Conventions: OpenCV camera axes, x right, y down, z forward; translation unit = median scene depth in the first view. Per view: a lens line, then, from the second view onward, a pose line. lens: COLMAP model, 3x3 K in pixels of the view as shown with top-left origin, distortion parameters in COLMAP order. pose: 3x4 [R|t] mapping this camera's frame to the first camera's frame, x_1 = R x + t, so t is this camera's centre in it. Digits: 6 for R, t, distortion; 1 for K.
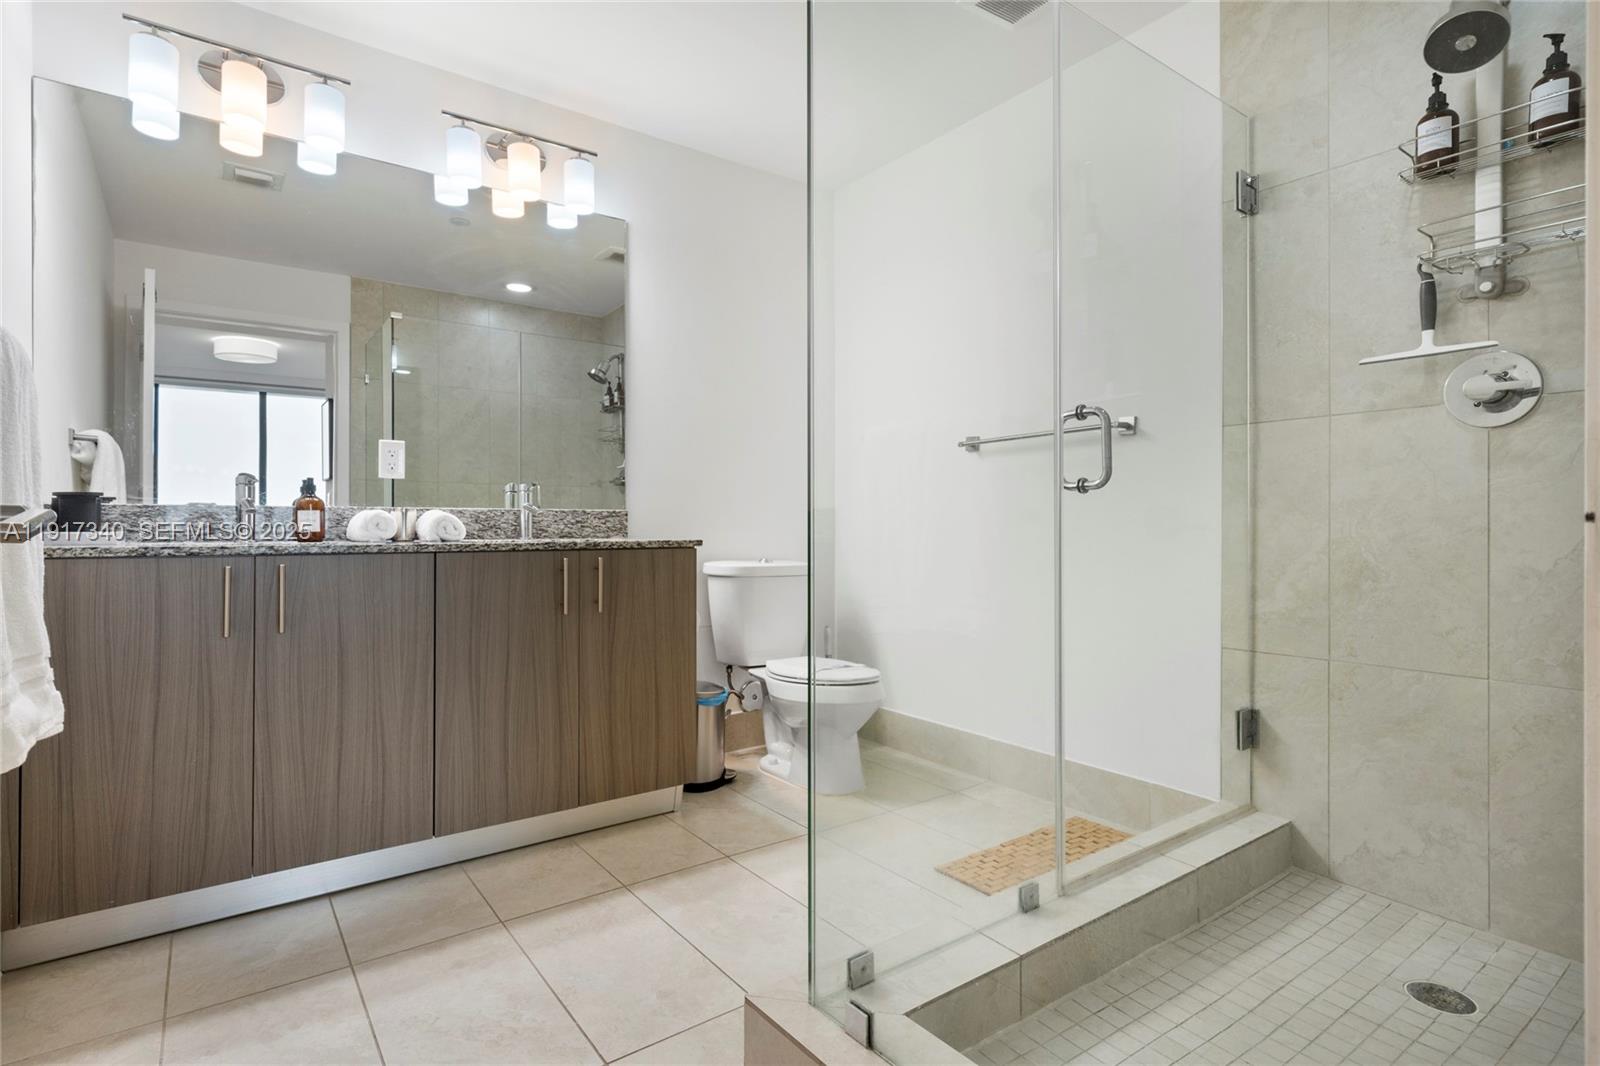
lens RADIAL K [[808.3, 0, 799.5], [0, 808.3, 524.3], [0, 0, 1]] dist [0.003785, 0.001445]
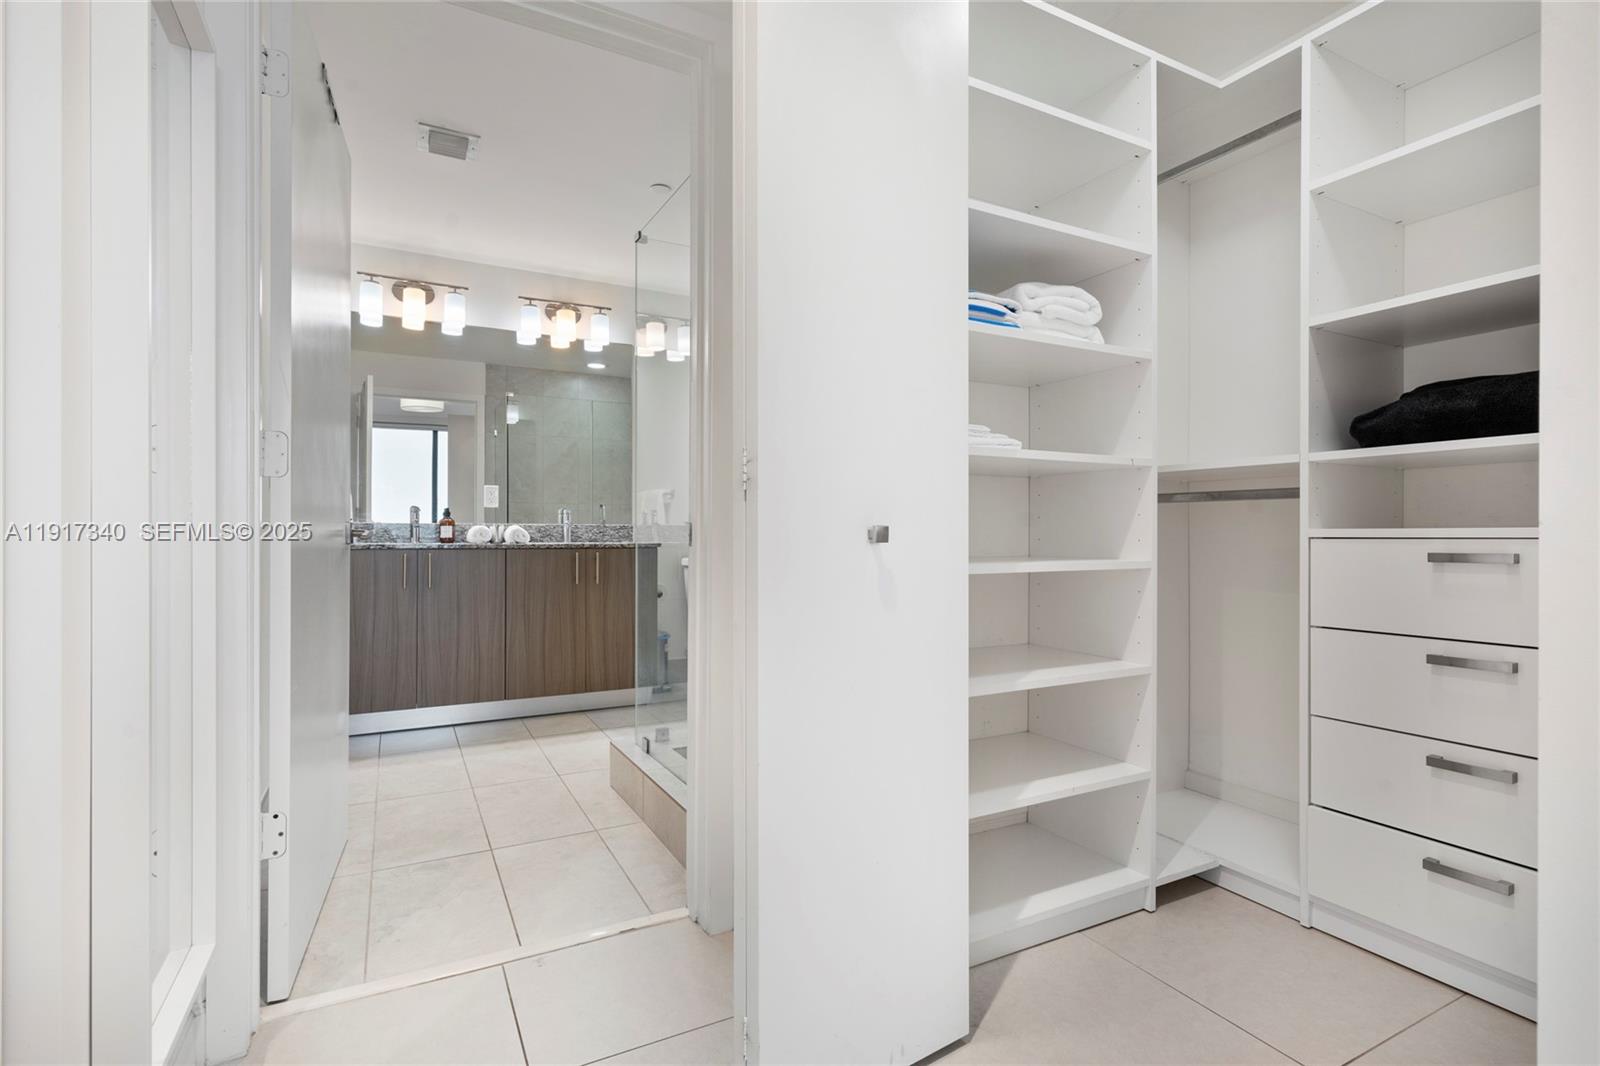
lens RADIAL K [[760.5, 0, 799.5], [0, 760.5, 535.8], [0, 0, 1]] dist [0.002204, 0.000495]
pose [[0.989568, 0.003512, -0.144021, 0.414993], [-0.002614, 0.999976, 0.006420, -0.007356], [0.144040, -0.005977, 0.989554, -0.565077]]
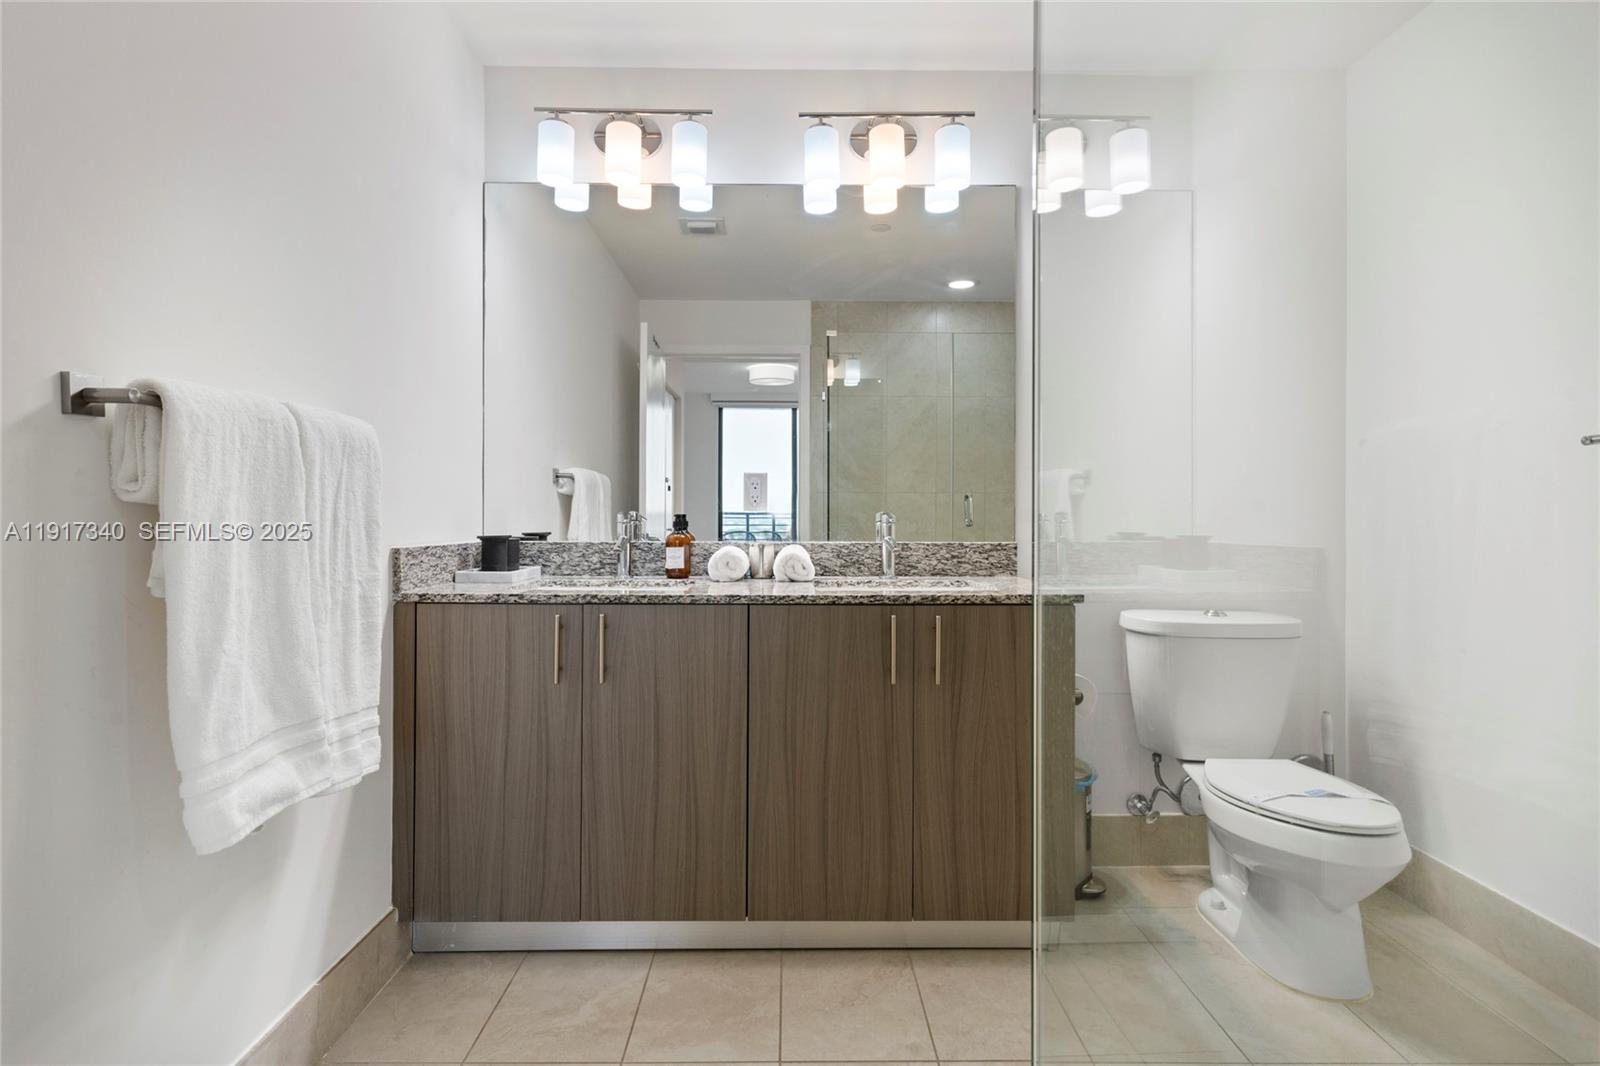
lens RADIAL K [[808.3, 0, 792.5], [0, 808.3, 514.4], [0, 0, 1]] dist [0.003785, 0.001445]
pose [[0.807541, 0.002353, -0.589807, 0.102880], [-0.000813, 0.999996, 0.002876, -0.058338], [0.589811, -0.001843, 0.807539, 0.260544]]
